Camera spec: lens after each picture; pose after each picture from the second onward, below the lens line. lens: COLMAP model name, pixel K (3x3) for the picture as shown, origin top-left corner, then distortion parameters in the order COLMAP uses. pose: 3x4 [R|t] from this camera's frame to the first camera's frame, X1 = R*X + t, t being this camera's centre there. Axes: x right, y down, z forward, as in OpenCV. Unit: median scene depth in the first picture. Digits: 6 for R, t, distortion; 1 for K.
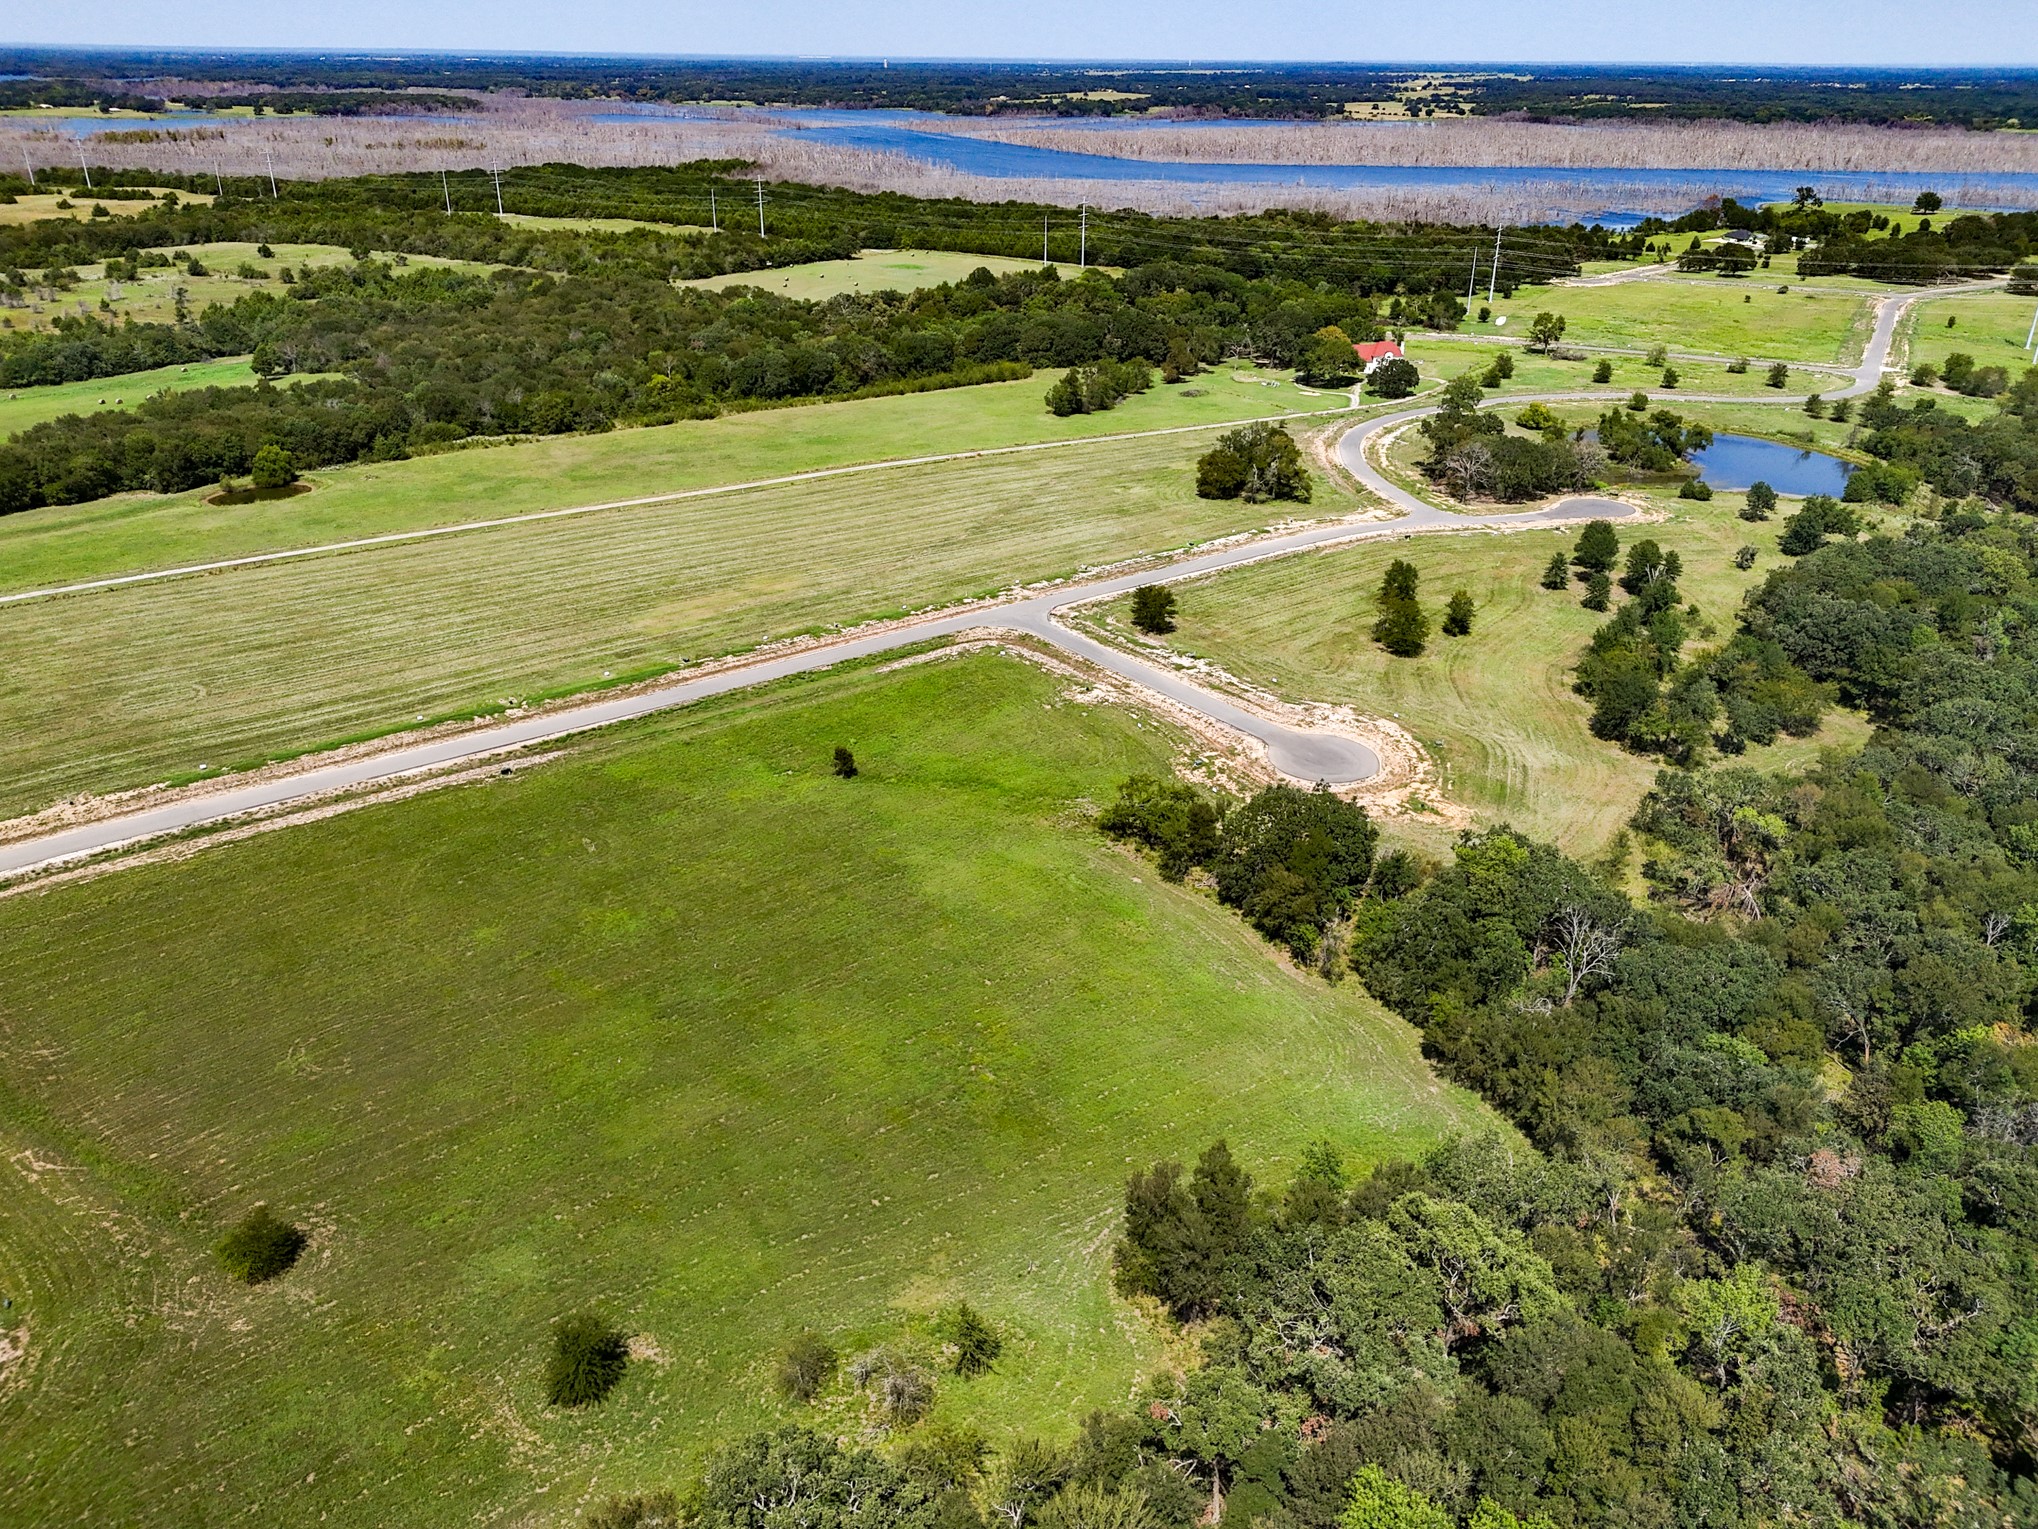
lens RADIAL K [[1497.0, 0, 1025.2], [0, 1497.0, 769.9], [0, 0, 1]] dist [0.058642, -0.053278]
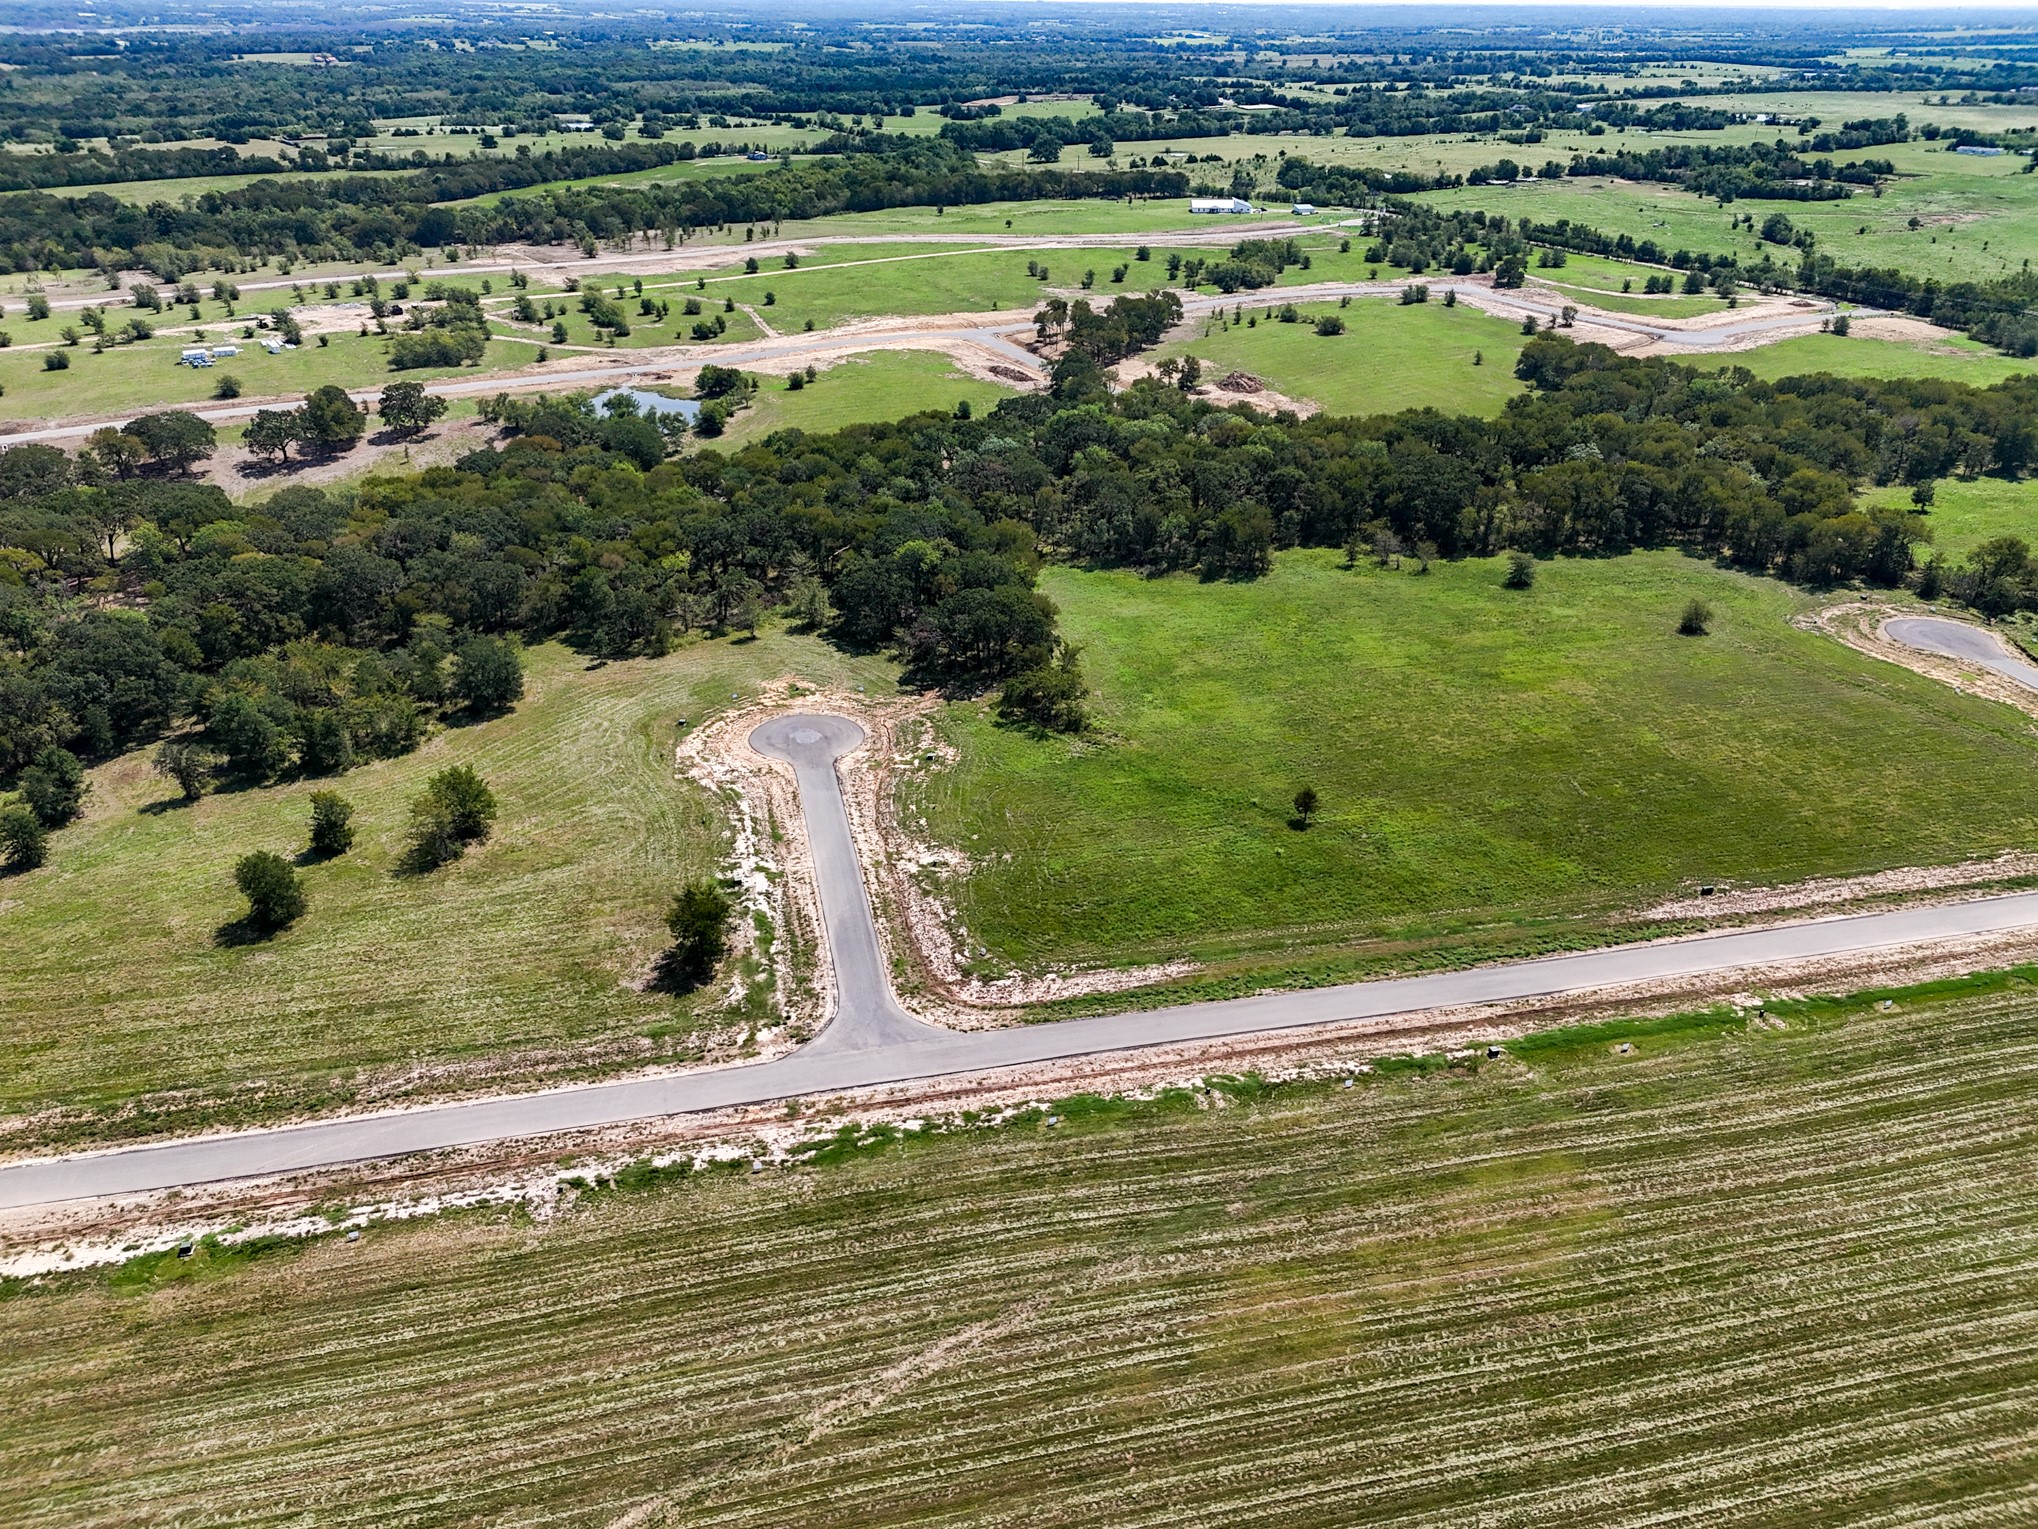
lens RADIAL K [[1497.0, 0, 1019.8], [0, 1497.0, 752.2], [0, 0, 1]] dist [0.058642, -0.053278]
pose [[-0.898117, -0.213669, 0.384358, -0.234494], [0.171995, 0.633729, 0.754192, -0.559191], [-0.404726, 0.743460, -0.532413, 1.168189]]
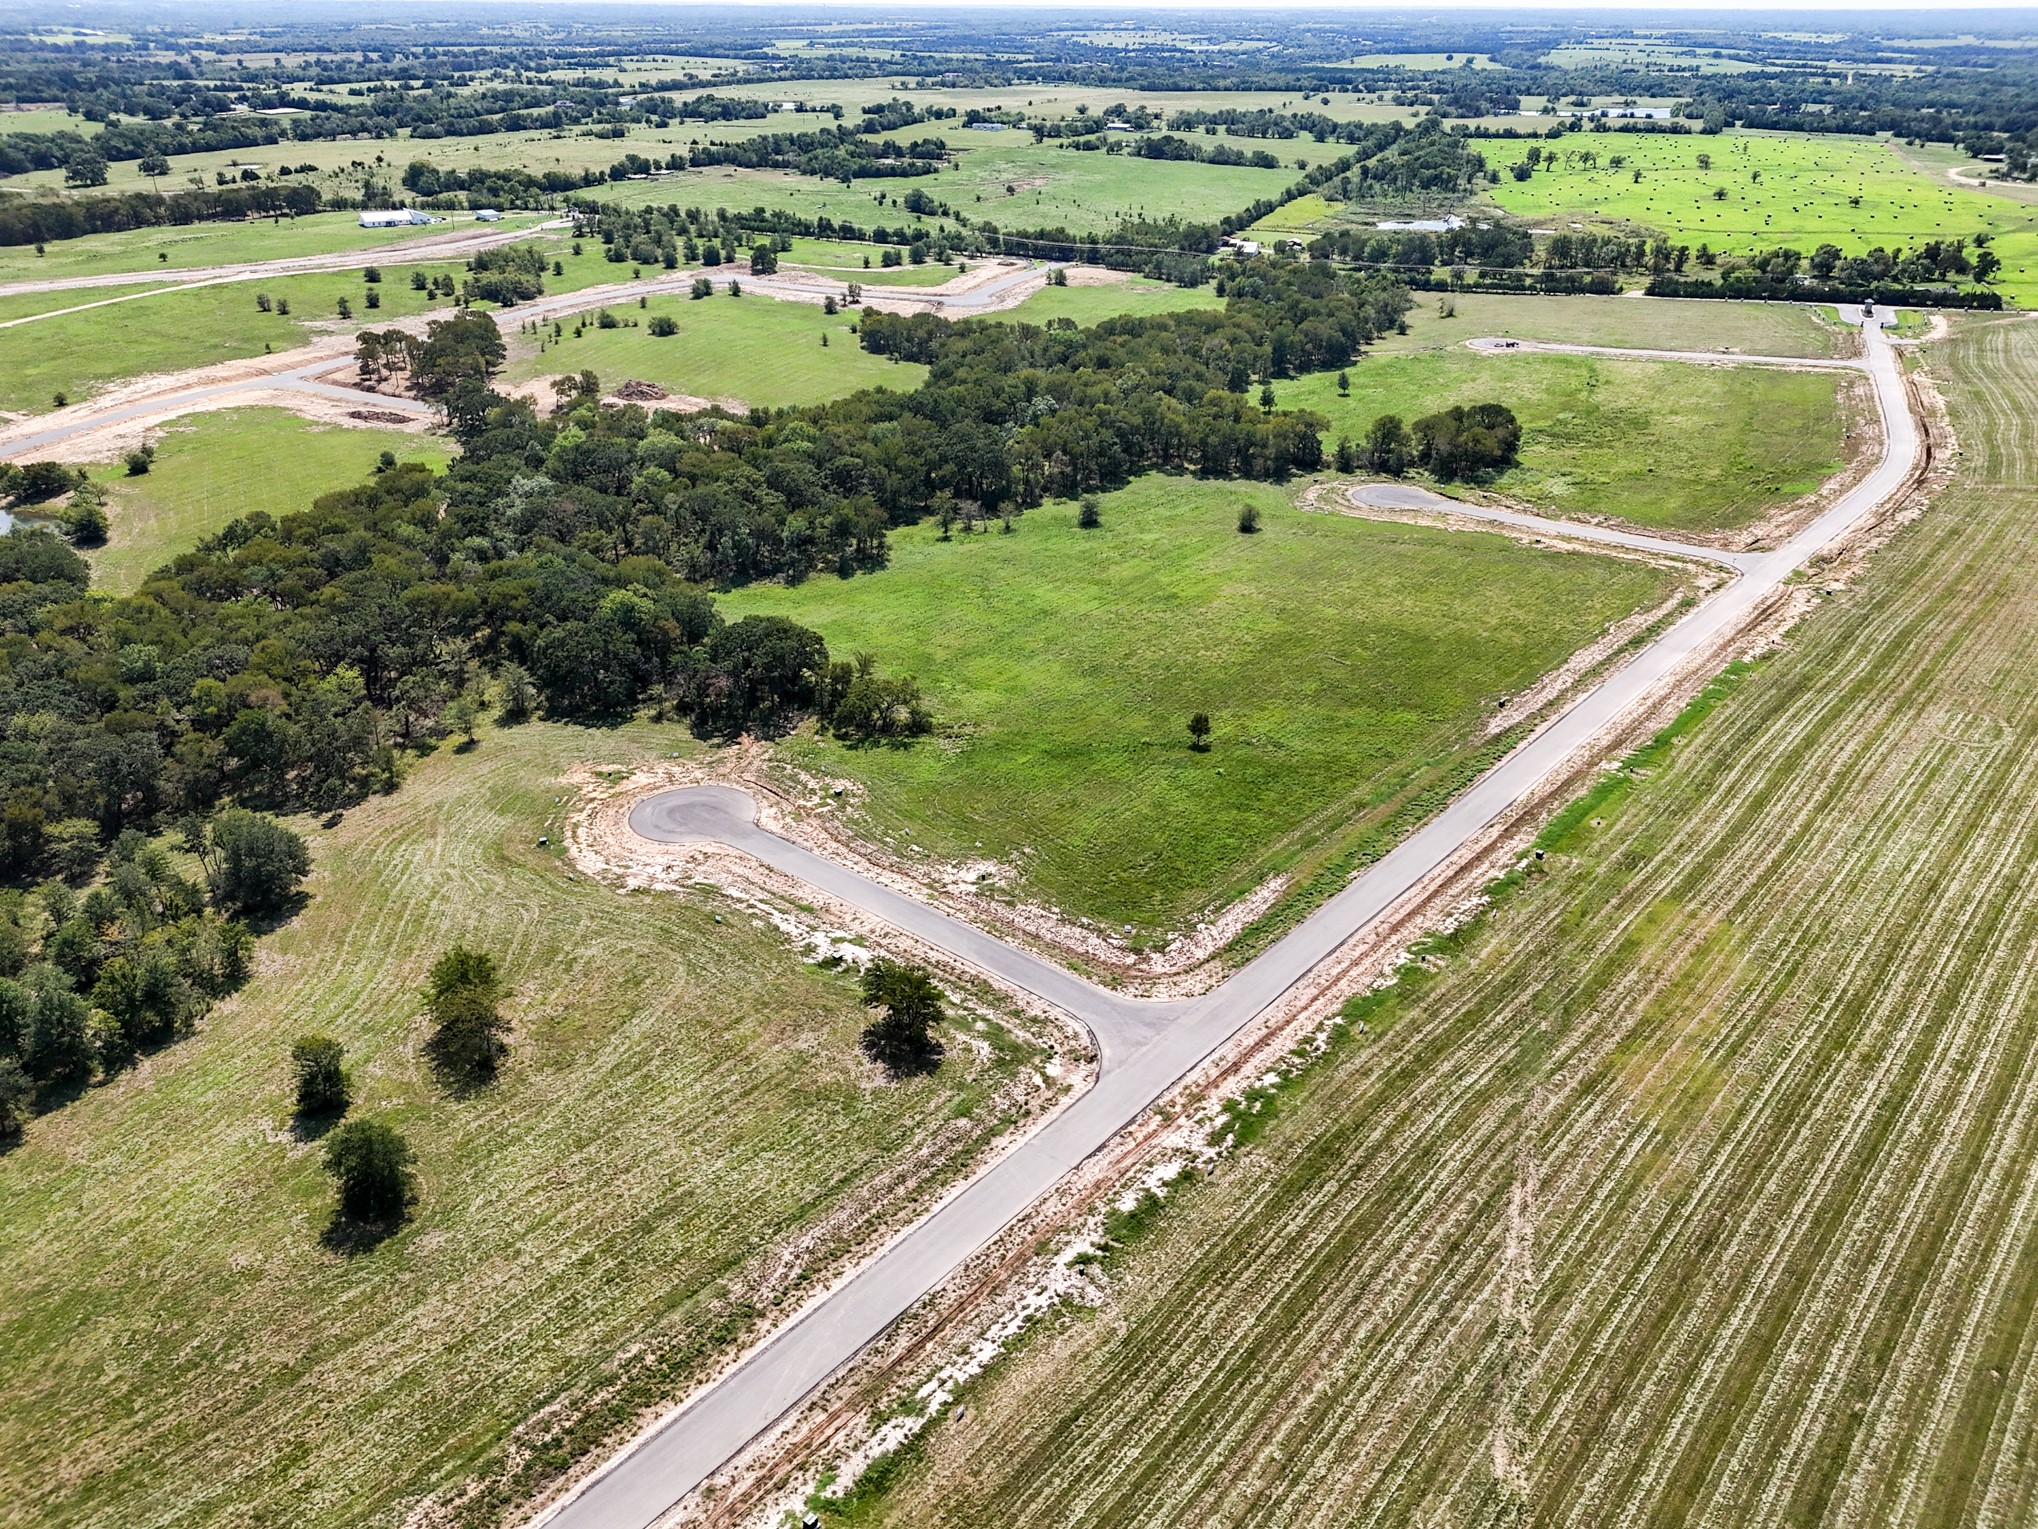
lens RADIAL K [[1497.0, 0, 1016.3], [0, 1497.0, 760.0], [0, 0, 1]] dist [0.058642, -0.053278]
pose [[-0.983282, 0.067548, -0.169099, 0.127646], [-0.092100, 0.616617, 0.781857, -0.580122], [0.157083, 0.784360, -0.600087, 1.221739]]
